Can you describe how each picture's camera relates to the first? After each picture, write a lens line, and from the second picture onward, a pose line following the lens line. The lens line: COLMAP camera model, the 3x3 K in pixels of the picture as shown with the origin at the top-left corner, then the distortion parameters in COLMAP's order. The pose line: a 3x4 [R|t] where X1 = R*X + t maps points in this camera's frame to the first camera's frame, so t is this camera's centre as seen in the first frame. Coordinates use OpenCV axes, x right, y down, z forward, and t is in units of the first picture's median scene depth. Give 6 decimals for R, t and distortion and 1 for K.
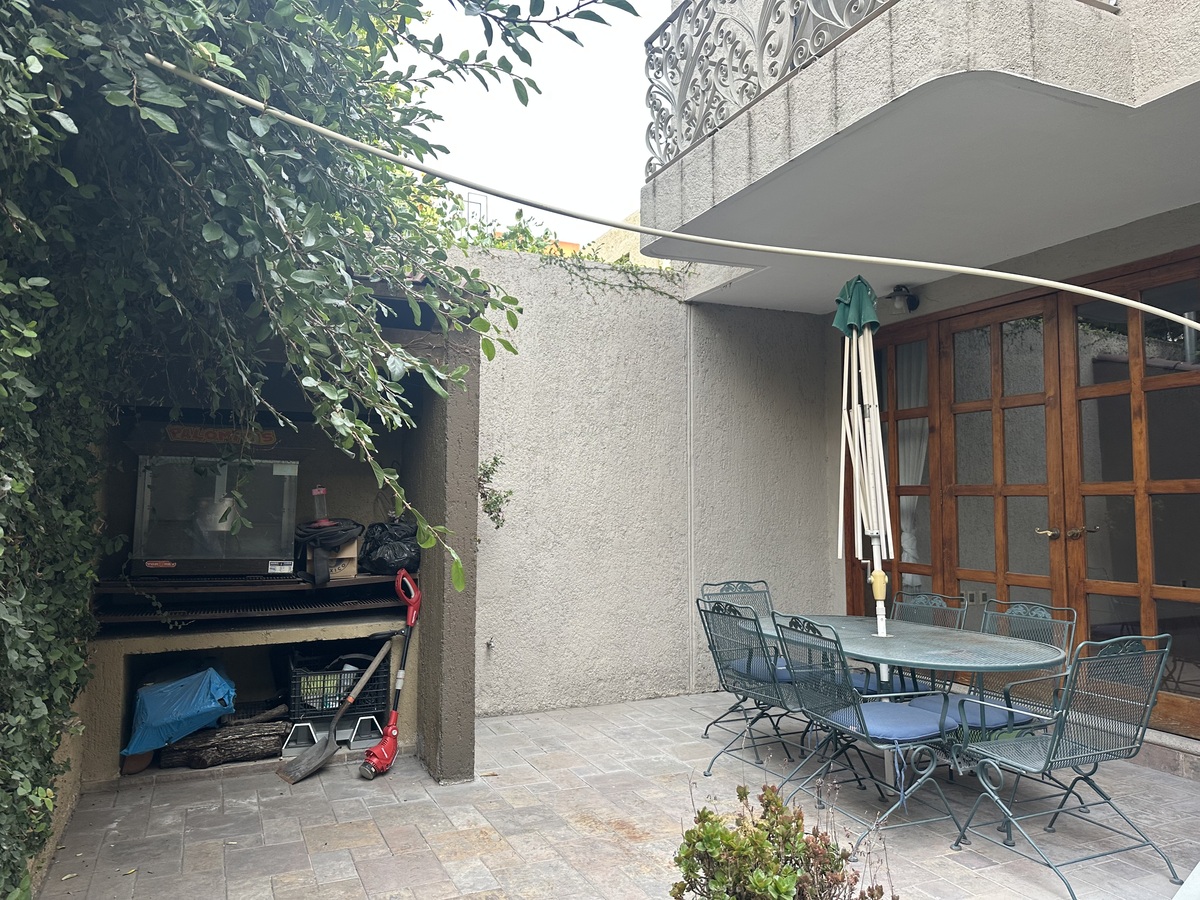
lens RADIAL K [[843.3, 0, 600.0], [0, 843.3, 450.0], [0, 0, 1]] dist [0.130762, -0.211823]
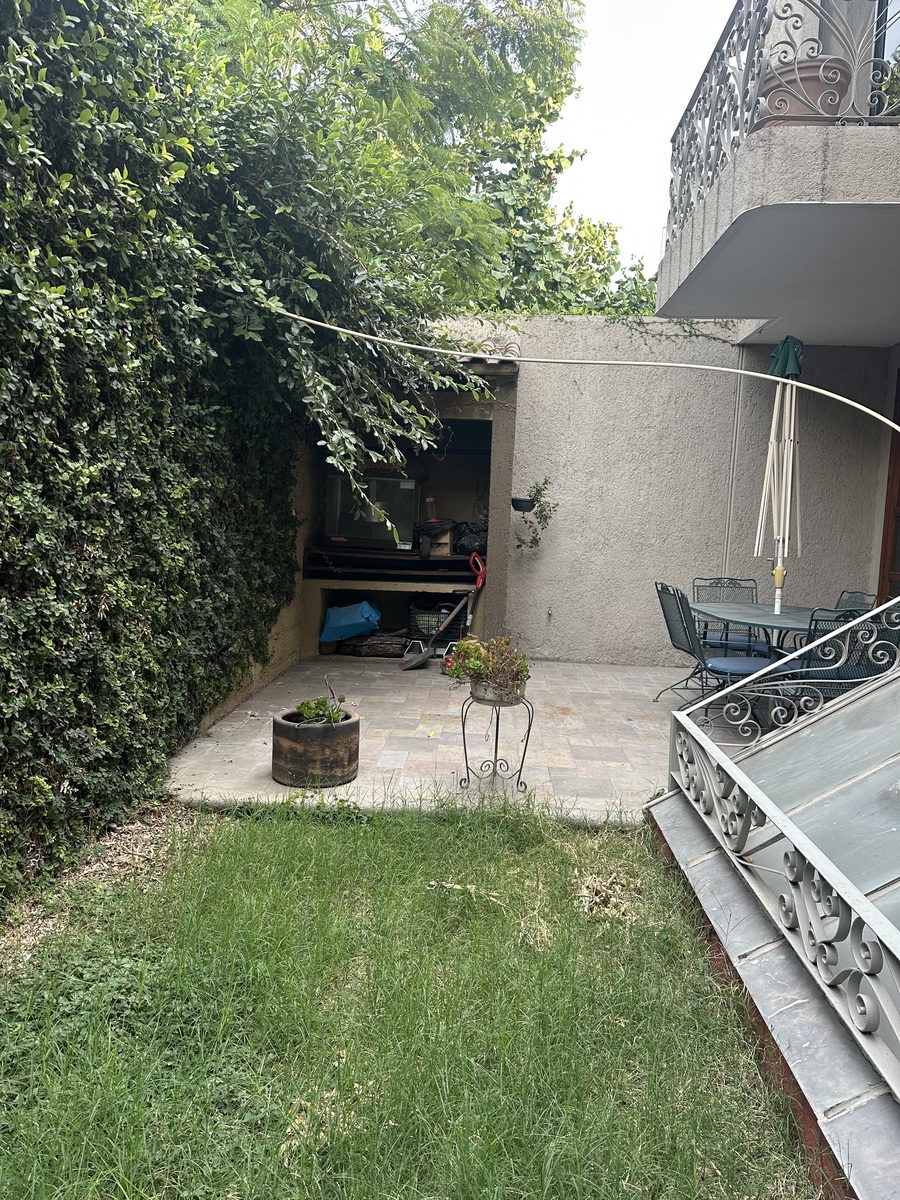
lens RADIAL K [[843.3, 0, 454.4], [0, 843.3, 623.0], [0, 0, 1]] dist [0.130762, -0.211823]
pose [[0.892278, 0.088078, -0.442811, 0.420505], [-0.009201, 0.984130, 0.177209, -0.003803], [0.451392, -0.154045, 0.878928, -0.376635]]
